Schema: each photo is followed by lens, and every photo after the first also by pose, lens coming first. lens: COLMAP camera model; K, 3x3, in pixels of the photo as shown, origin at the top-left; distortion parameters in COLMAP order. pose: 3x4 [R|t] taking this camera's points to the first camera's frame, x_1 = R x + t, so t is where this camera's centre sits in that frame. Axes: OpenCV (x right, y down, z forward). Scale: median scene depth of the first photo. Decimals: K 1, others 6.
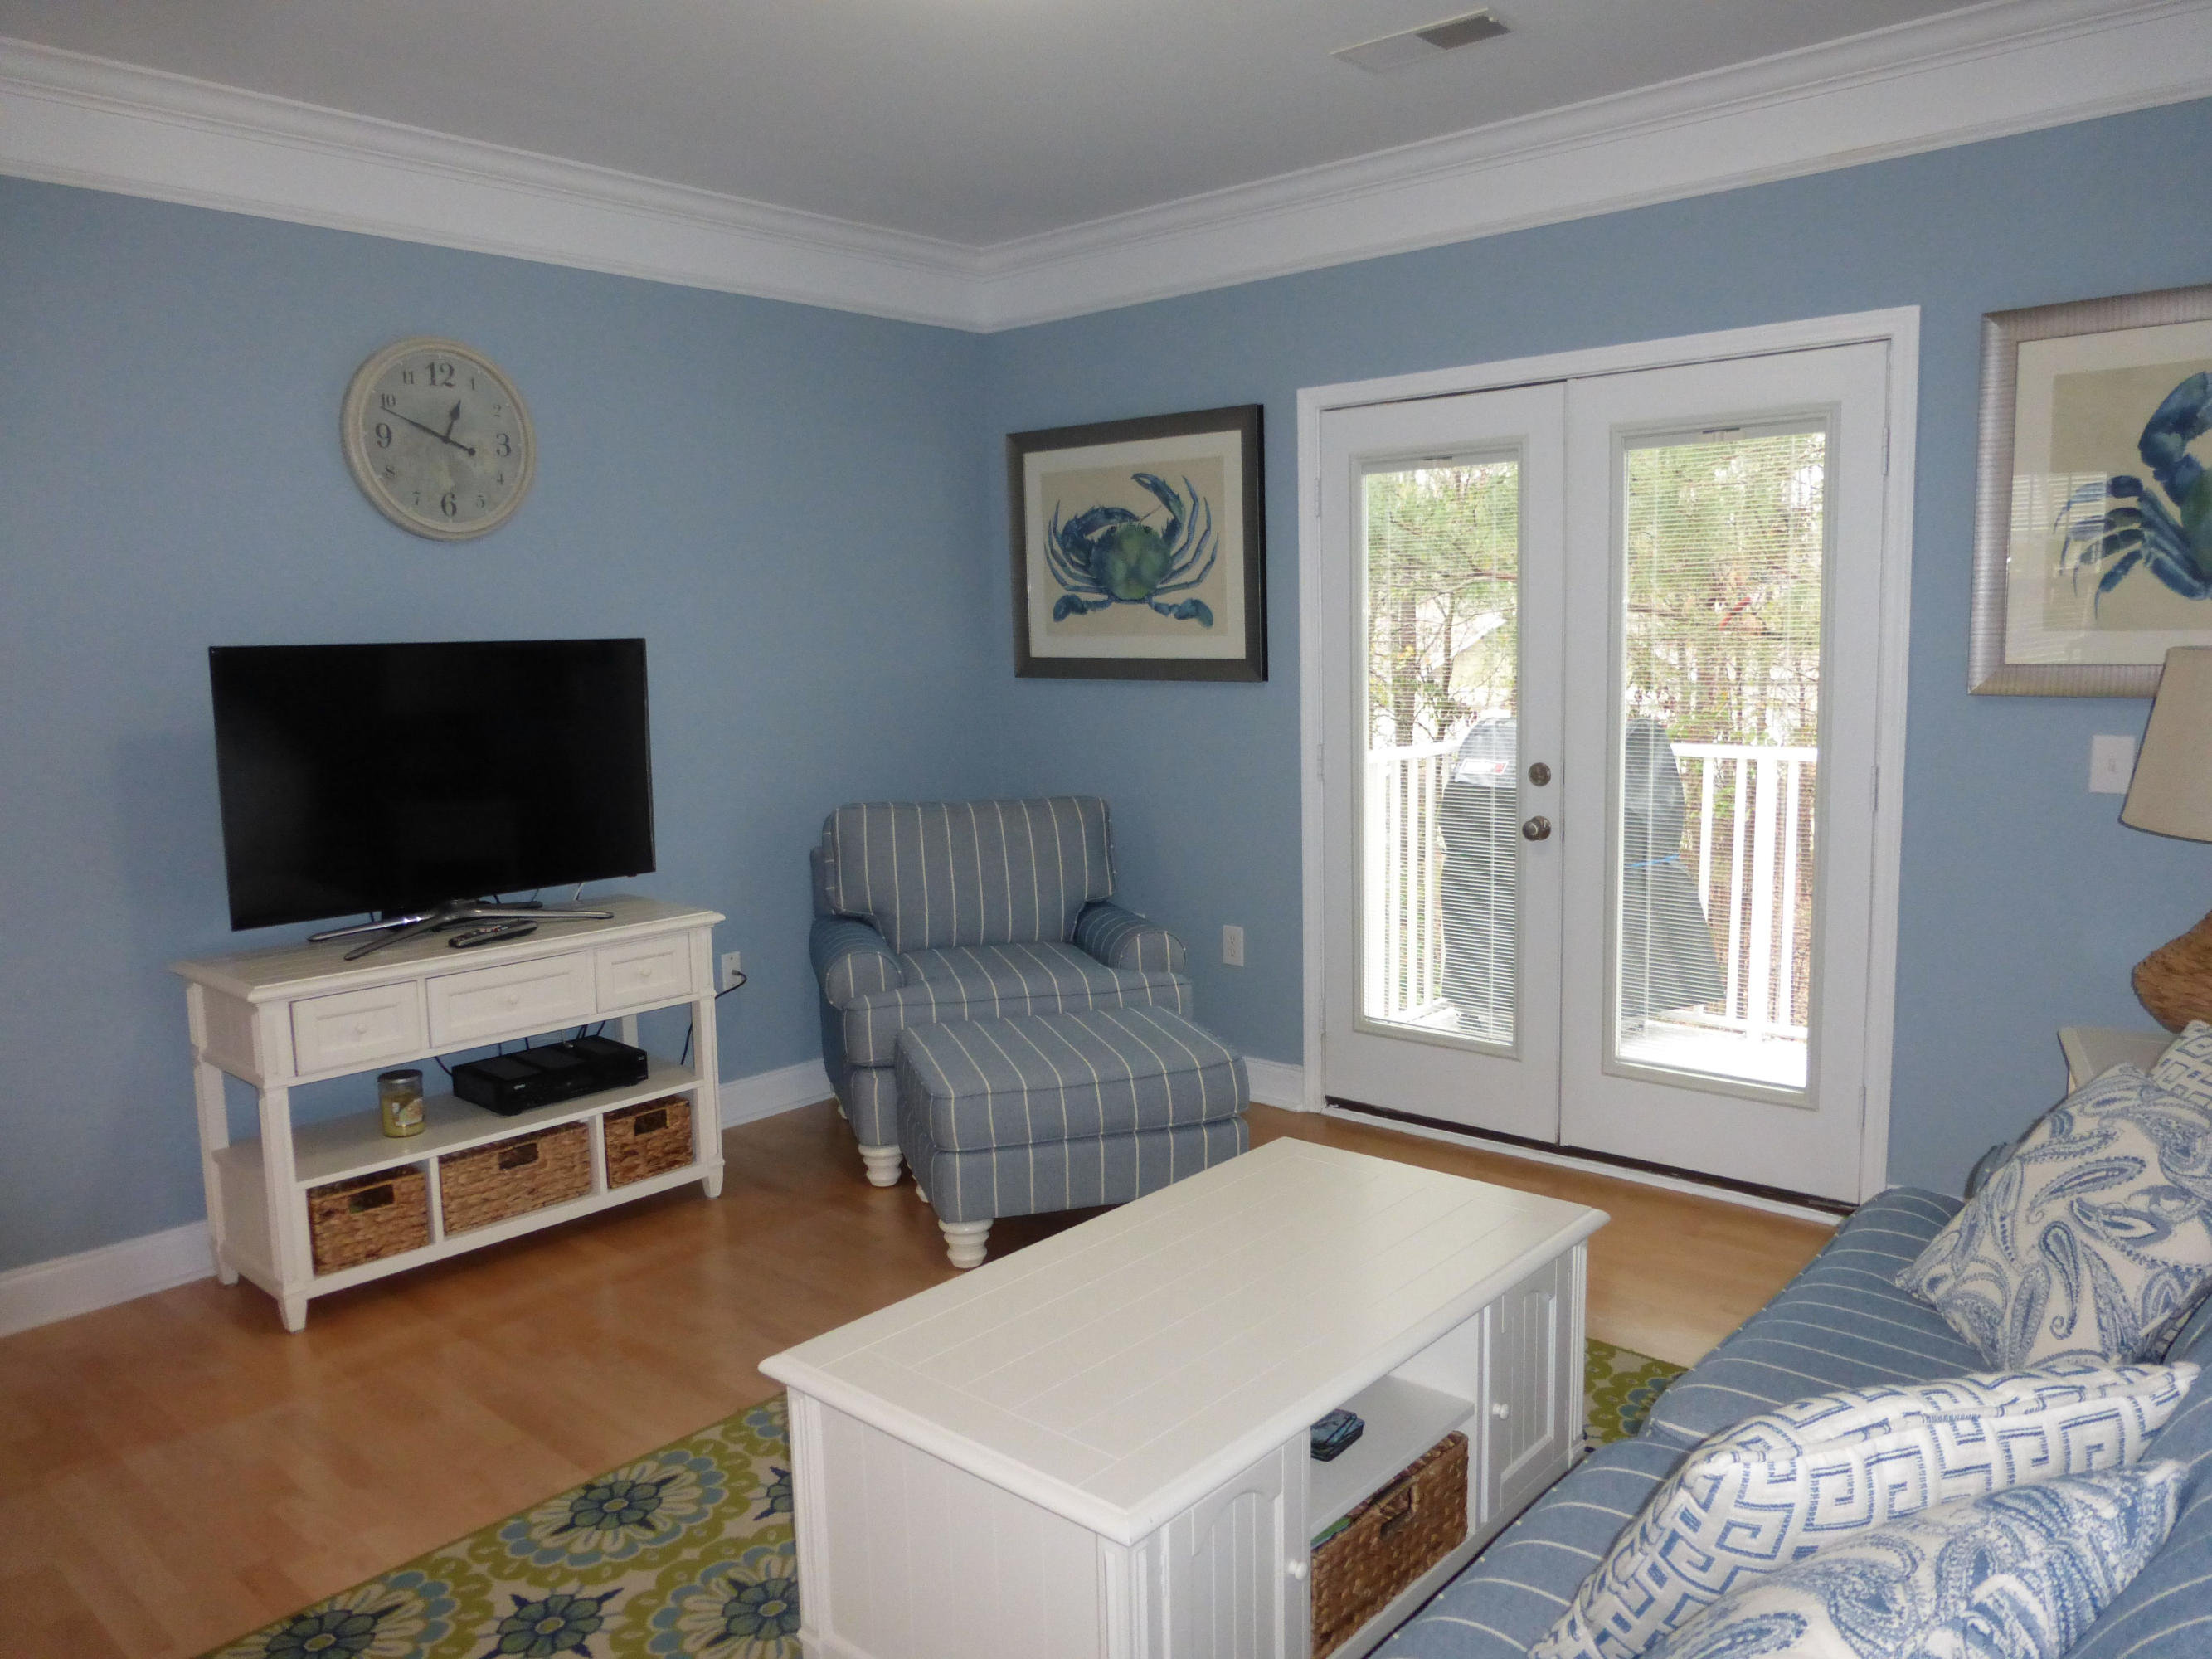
lens RADIAL K [[1599.2, 0, 1106.0], [0, 1599.2, 829.5], [0, 0, 1]] dist [-0.002402, 0.002738]
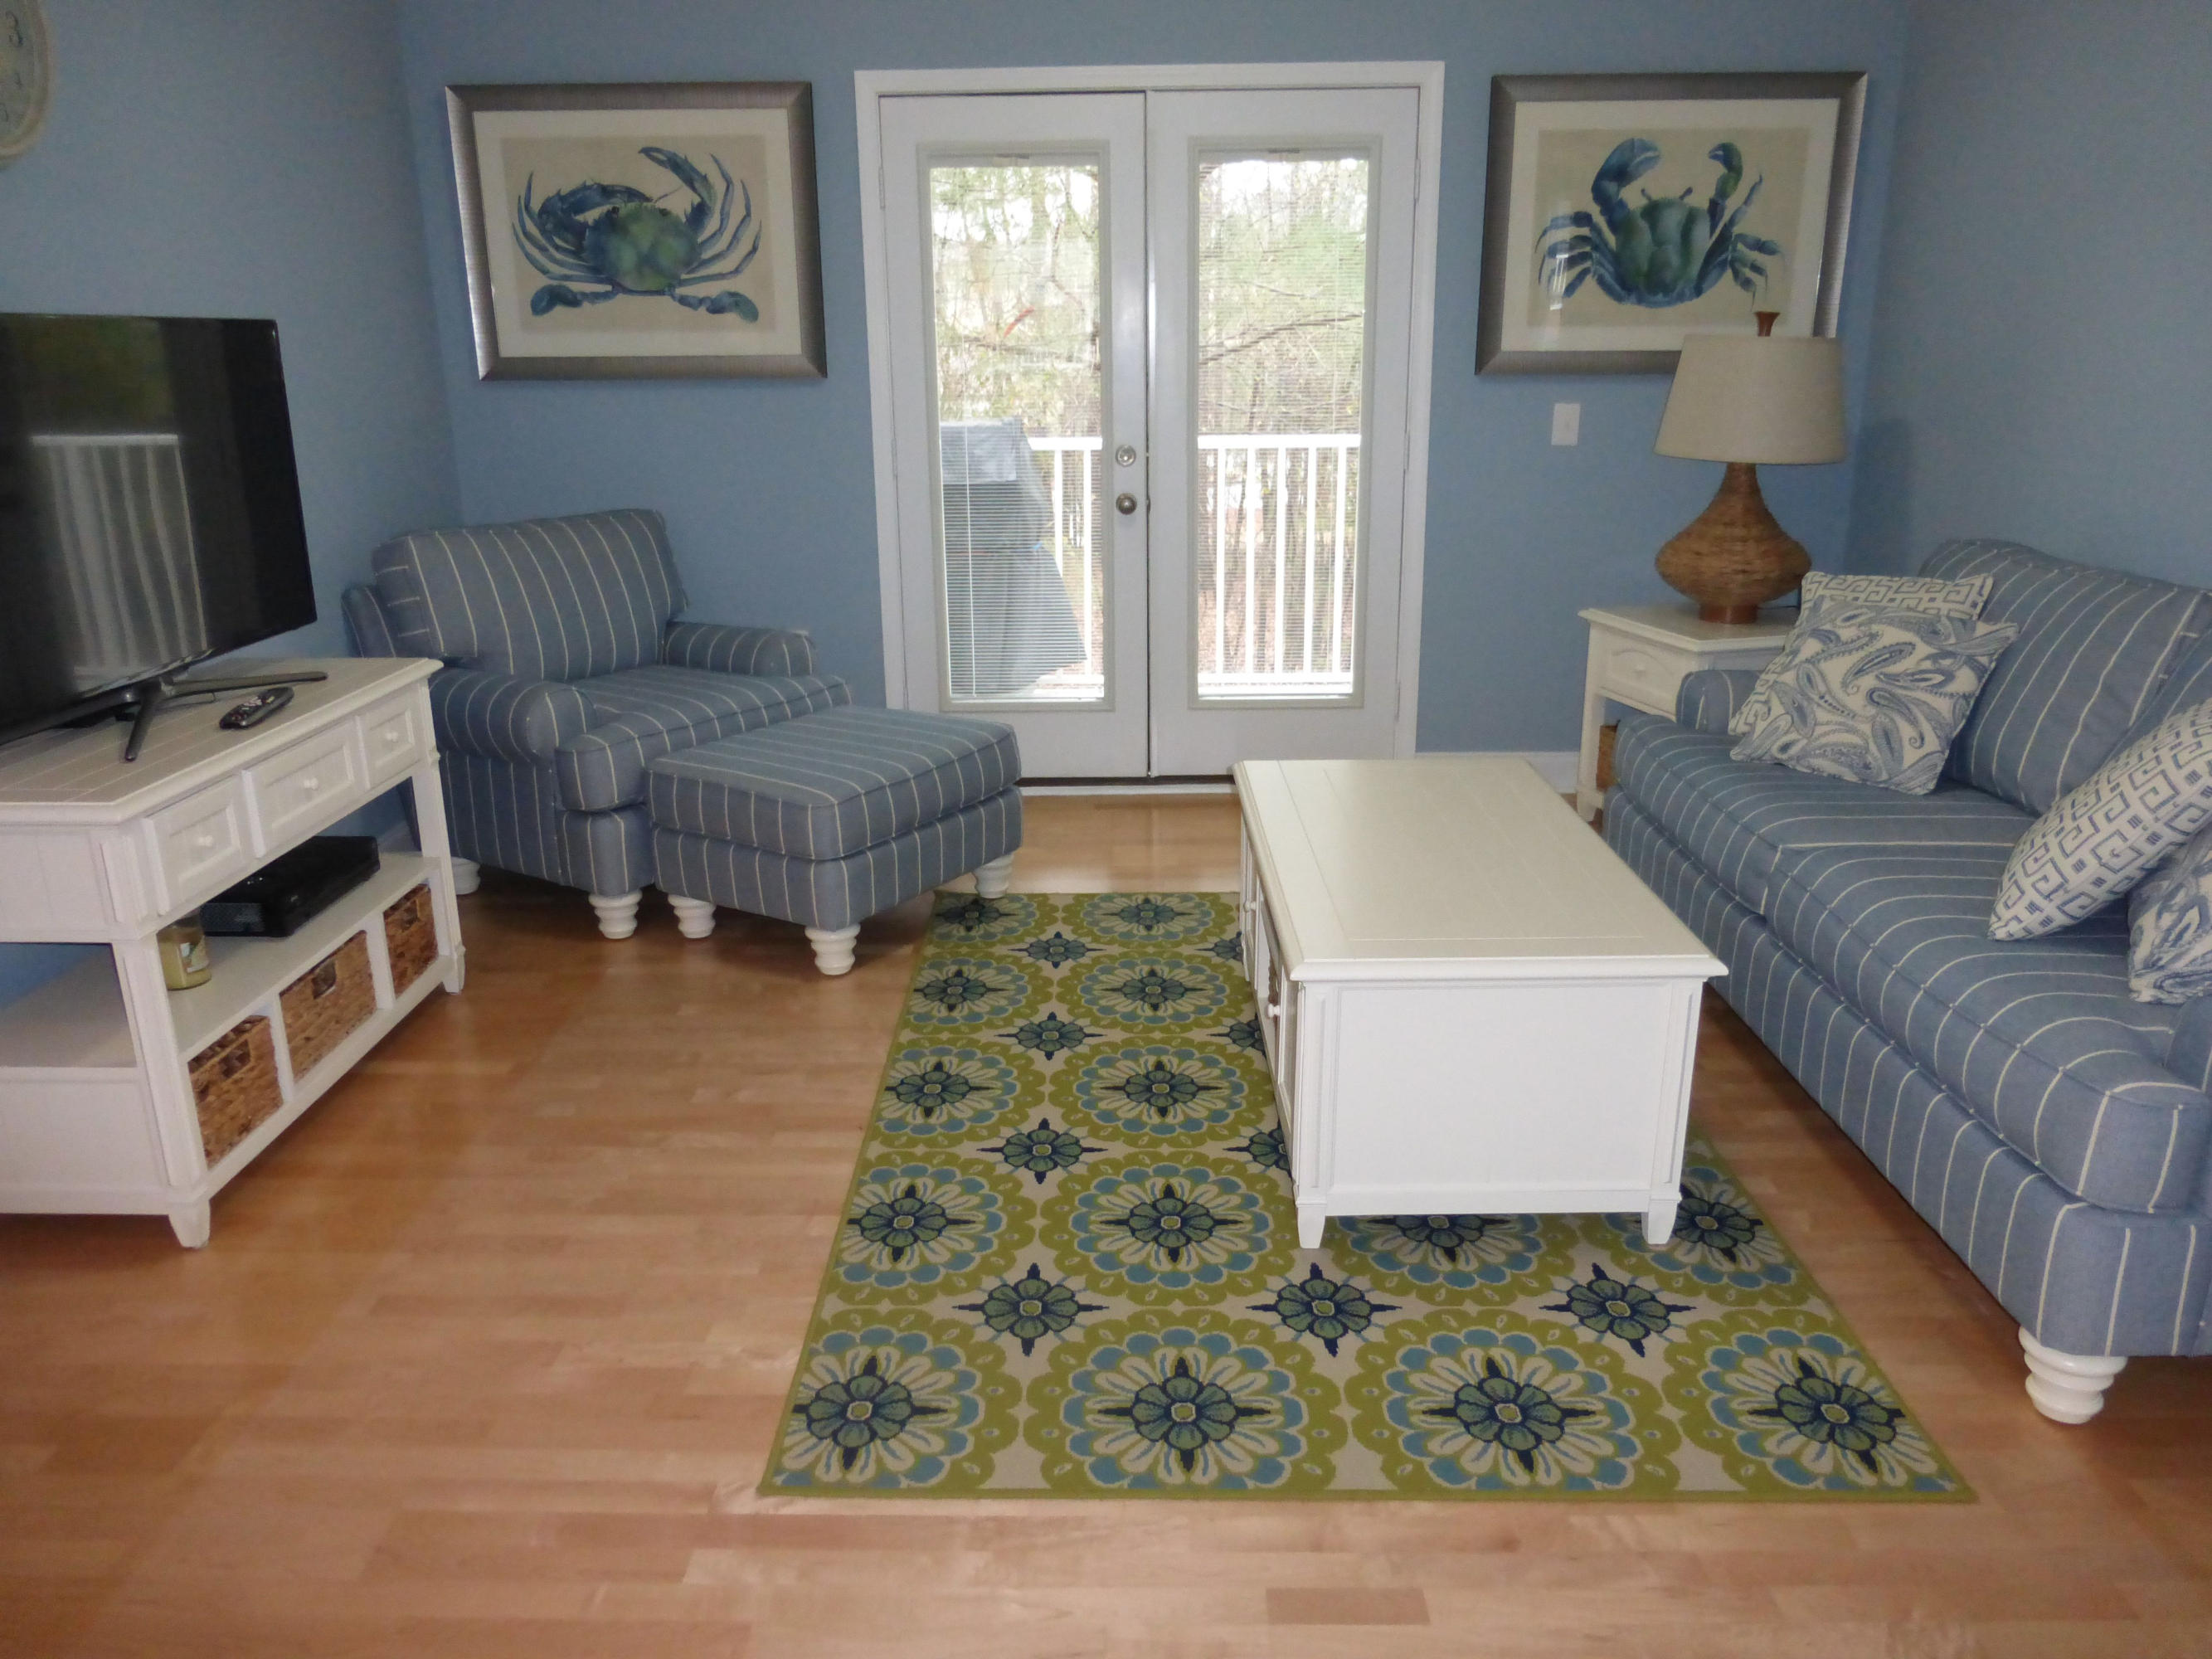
lens RADIAL K [[1566.9, 0, 1106.0], [0, 1566.9, 829.5], [0, 0, 1]] dist [-0.015132, 0.007681]
pose [[0.758299, -0.186719, 0.624595, -0.479143], [0.079858, 0.977494, 0.195263, 0.006107], [-0.646997, -0.098189, 0.756144, 0.135985]]
